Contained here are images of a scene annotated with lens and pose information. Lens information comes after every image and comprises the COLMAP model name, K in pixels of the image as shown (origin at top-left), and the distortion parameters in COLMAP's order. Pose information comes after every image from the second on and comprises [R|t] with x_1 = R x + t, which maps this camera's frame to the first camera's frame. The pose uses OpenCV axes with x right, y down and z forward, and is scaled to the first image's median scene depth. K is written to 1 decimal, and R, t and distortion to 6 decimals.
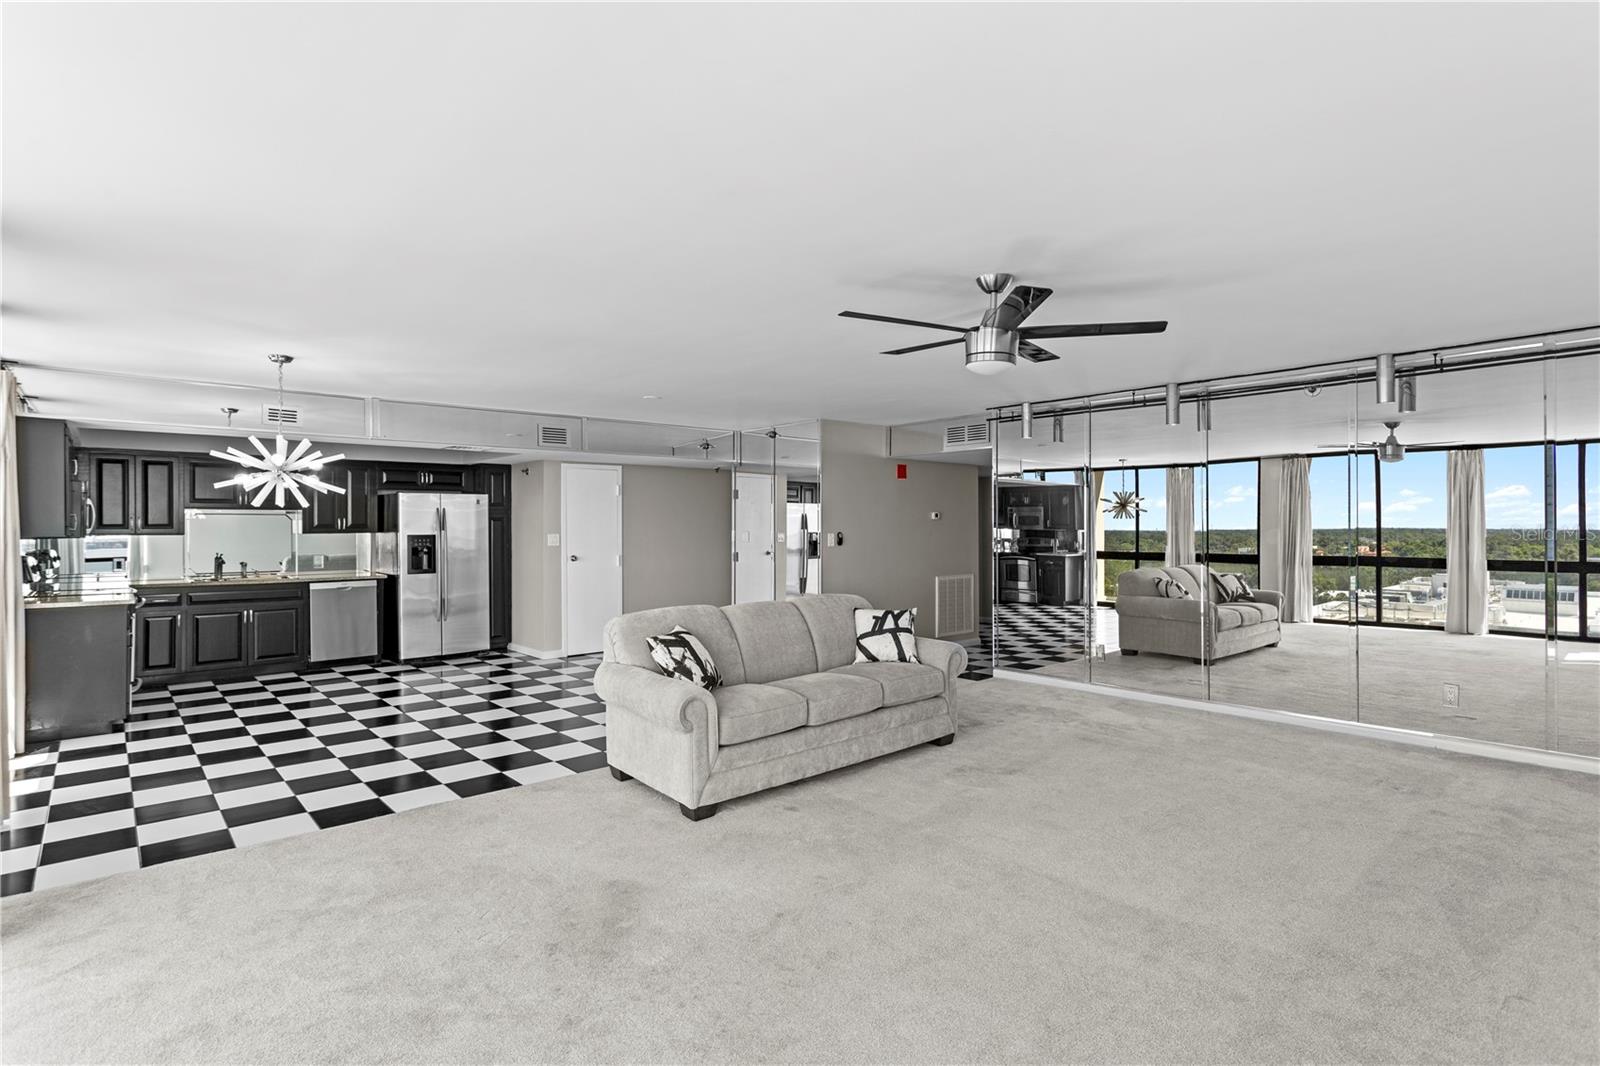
lens RADIAL K [[793.1, 0, 802.1], [0, 793.1, 524.4], [0, 0, 1]] dist [-0.015209, 0.008712]
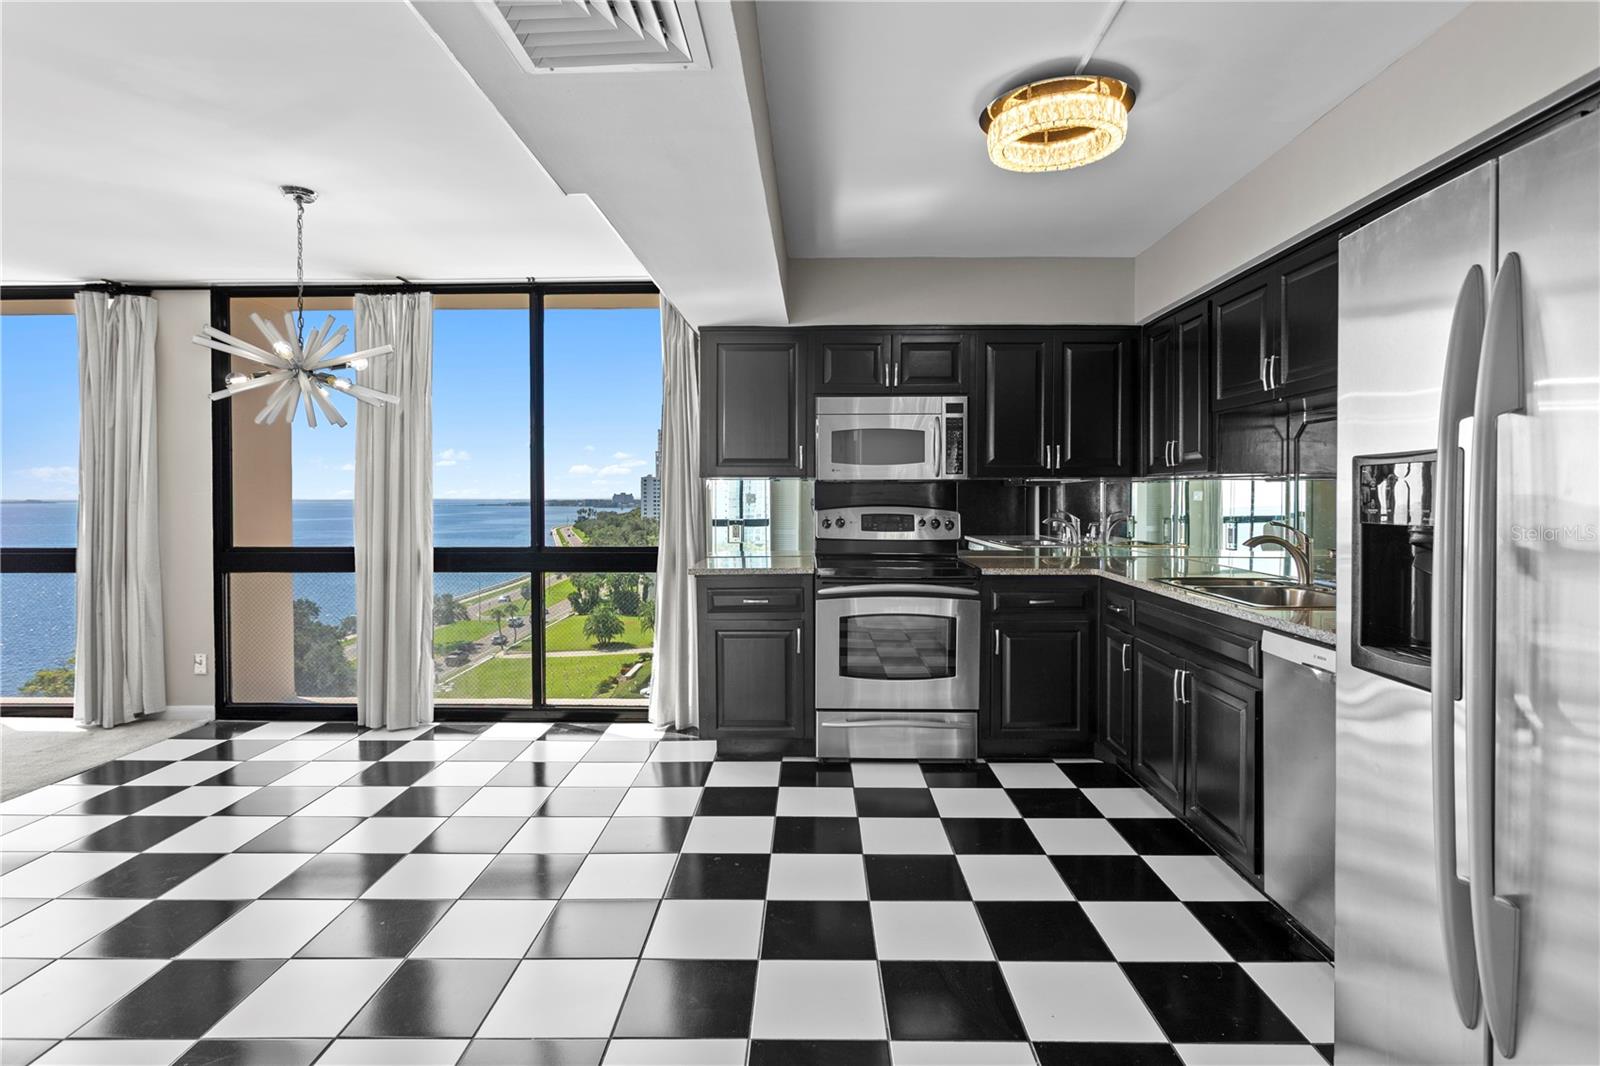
lens RADIAL K [[802.7, 0, 800.2], [0, 802.7, 506.9], [0, 0, 1]] dist [-0.003936, 0.001246]
pose [[-0.677838, 0.015361, -0.735050, -0.279953], [0.005775, 0.999862, 0.015570, 0.023490], [0.735188, 0.006309, -0.677834, 1.073353]]
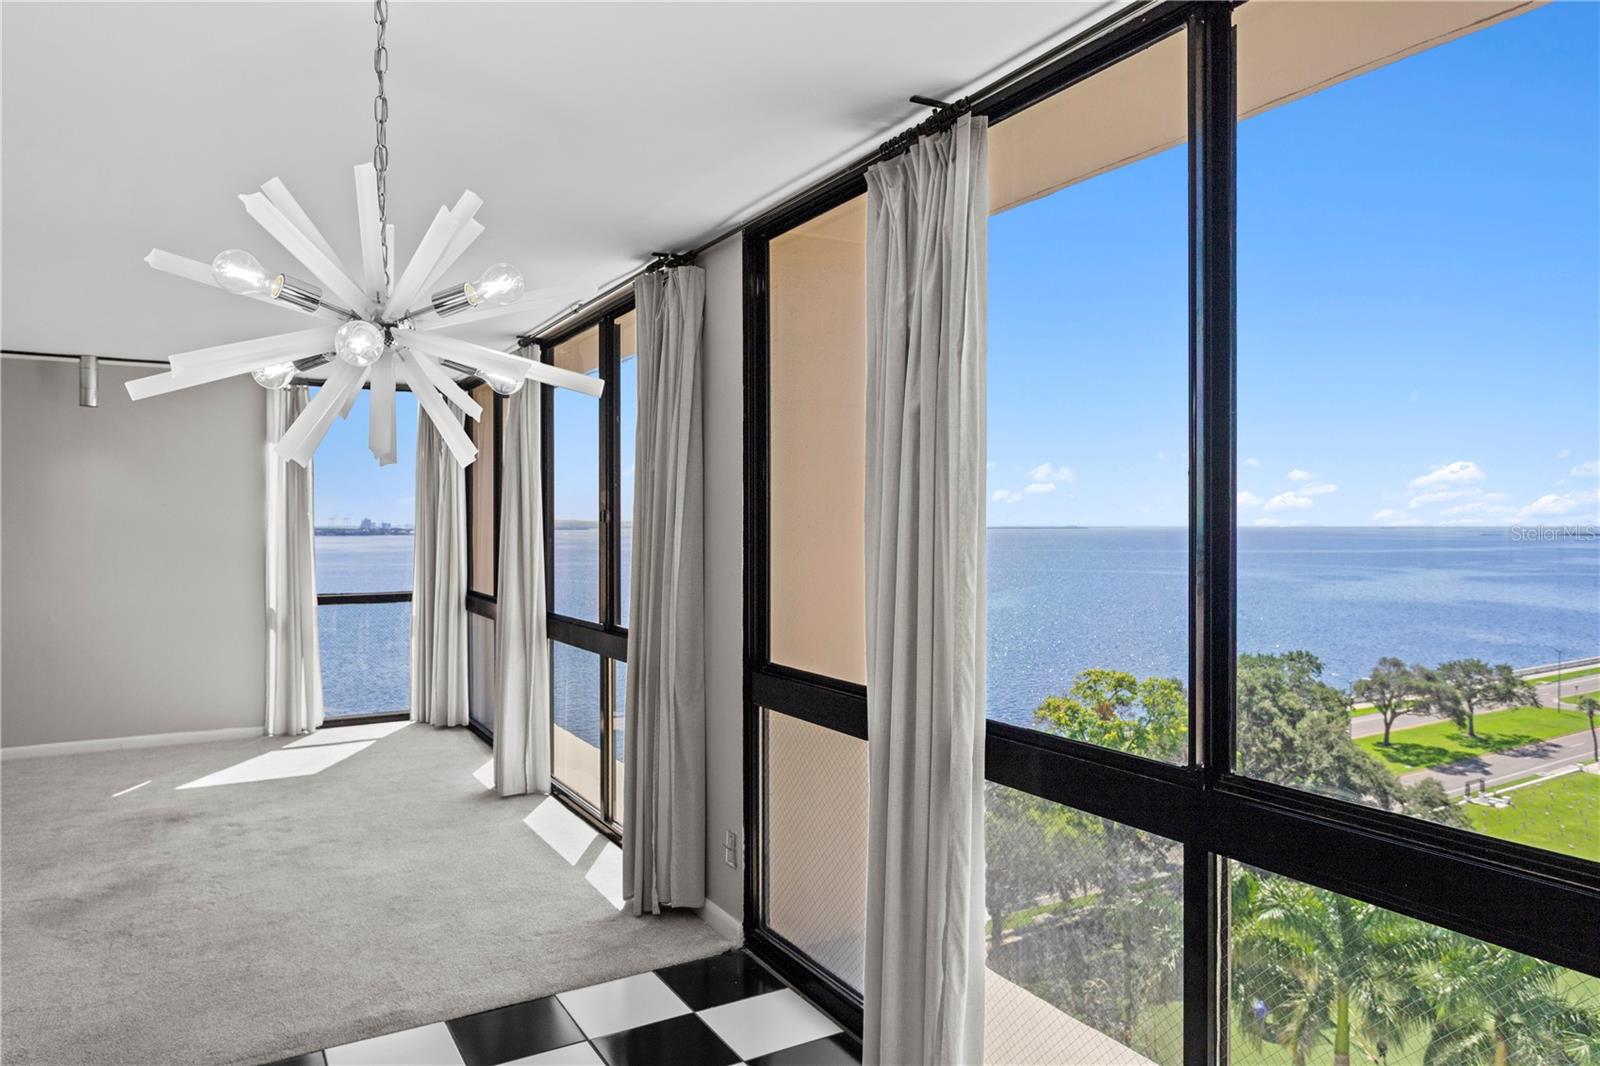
lens RADIAL K [[1030.4, 0, 794.7], [0, 1030.4, 523.1], [0, 0, 1]] dist [-0.007199, 0.002479]
pose [[-0.980034, 0.005108, 0.198766, -0.529375], [0.004876, 0.999987, -0.001655, 0.000390], [-0.198772, -0.000652, -0.980045, 0.803488]]
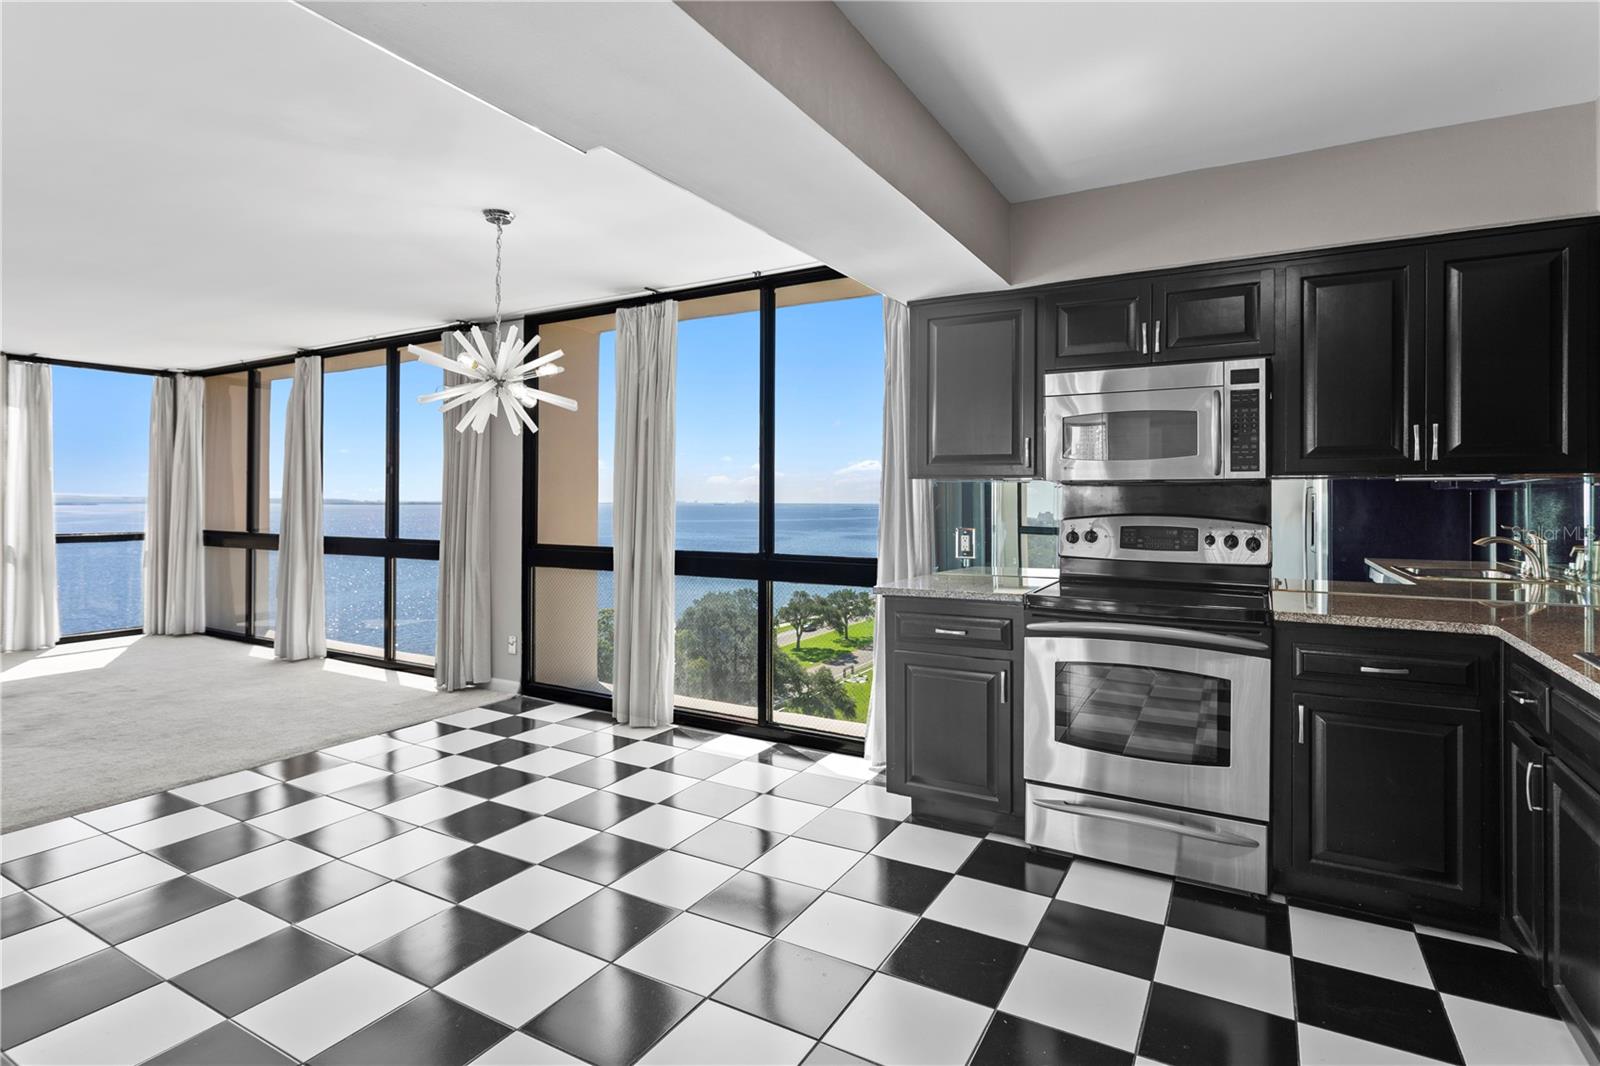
lens RADIAL K [[811.2, 0, 794.9], [0, 811.2, 491.2], [0, 0, 1]] dist [-0.008244, 0.001078]
pose [[-0.949796, -0.002858, -0.312857, -0.422092], [0.000819, 0.999932, -0.011620, 0.024039], [0.312869, -0.011293, -0.949729, 1.076406]]
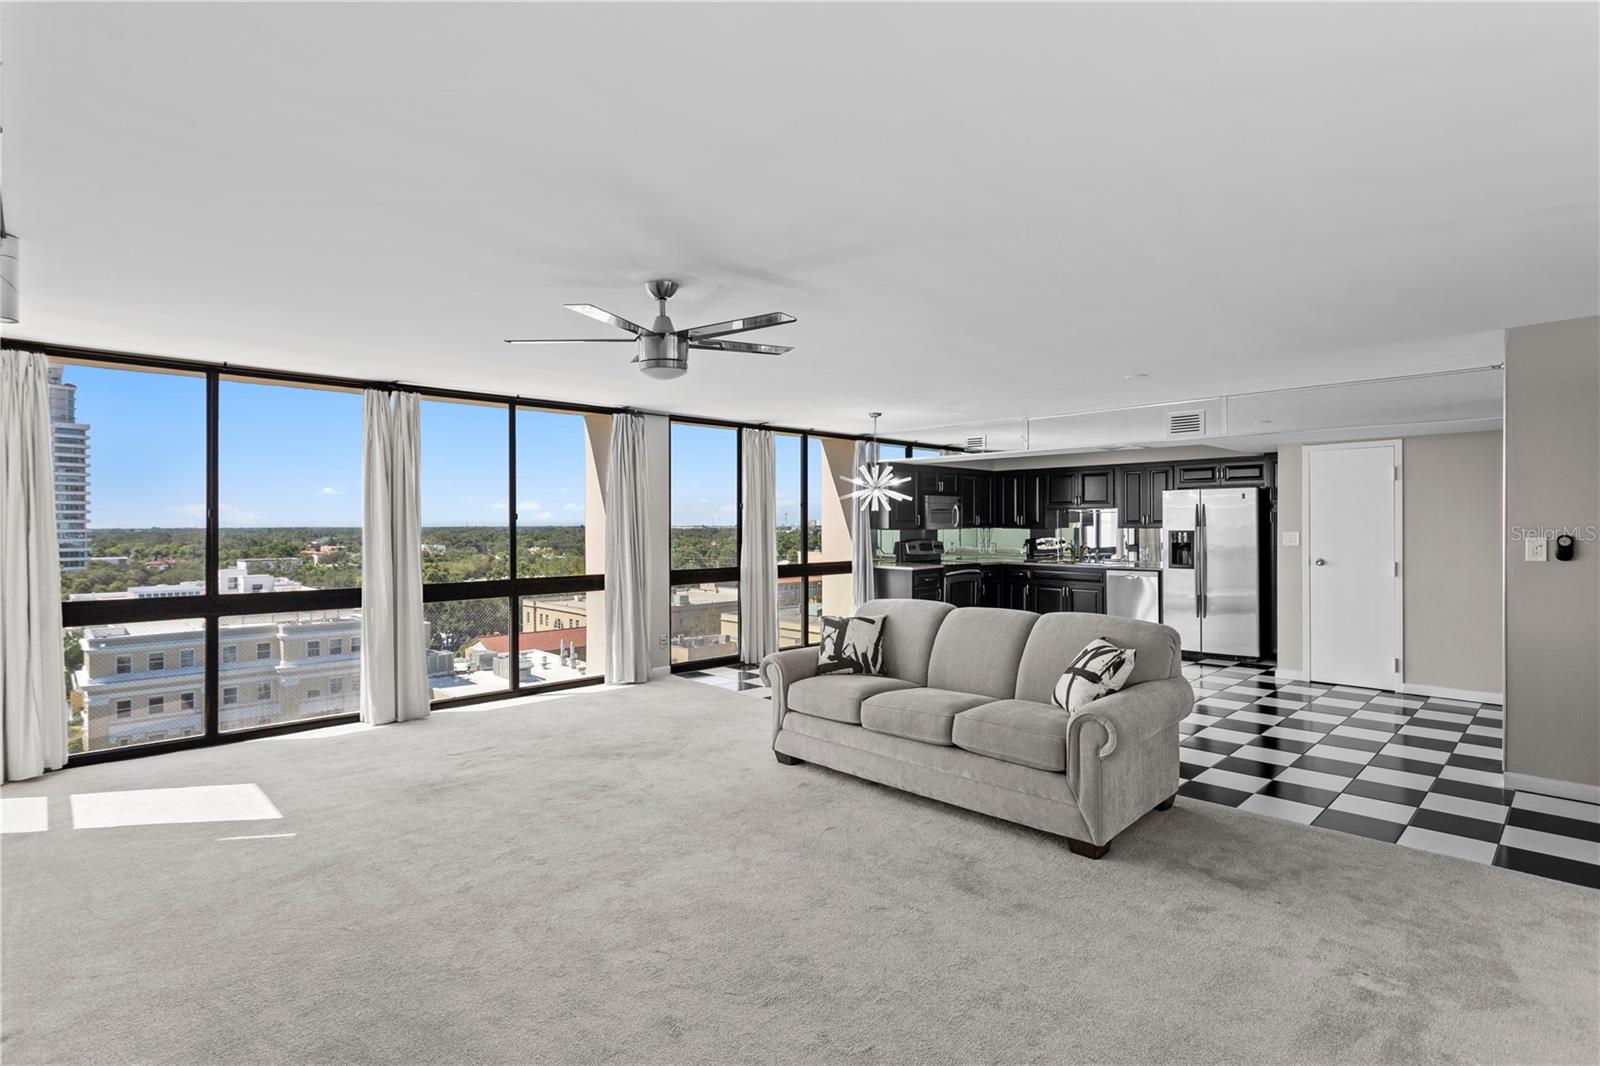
lens RADIAL K [[793.1, 0, 802.1], [0, 793.1, 524.4], [0, 0, 1]] dist [-0.015209, 0.008712]
pose [[0.050767, 0.005239, -0.998697, 0.542165], [0.003079, 0.999981, 0.005402, -0.001031], [0.998706, -0.003349, 0.050750, 0.481222]]
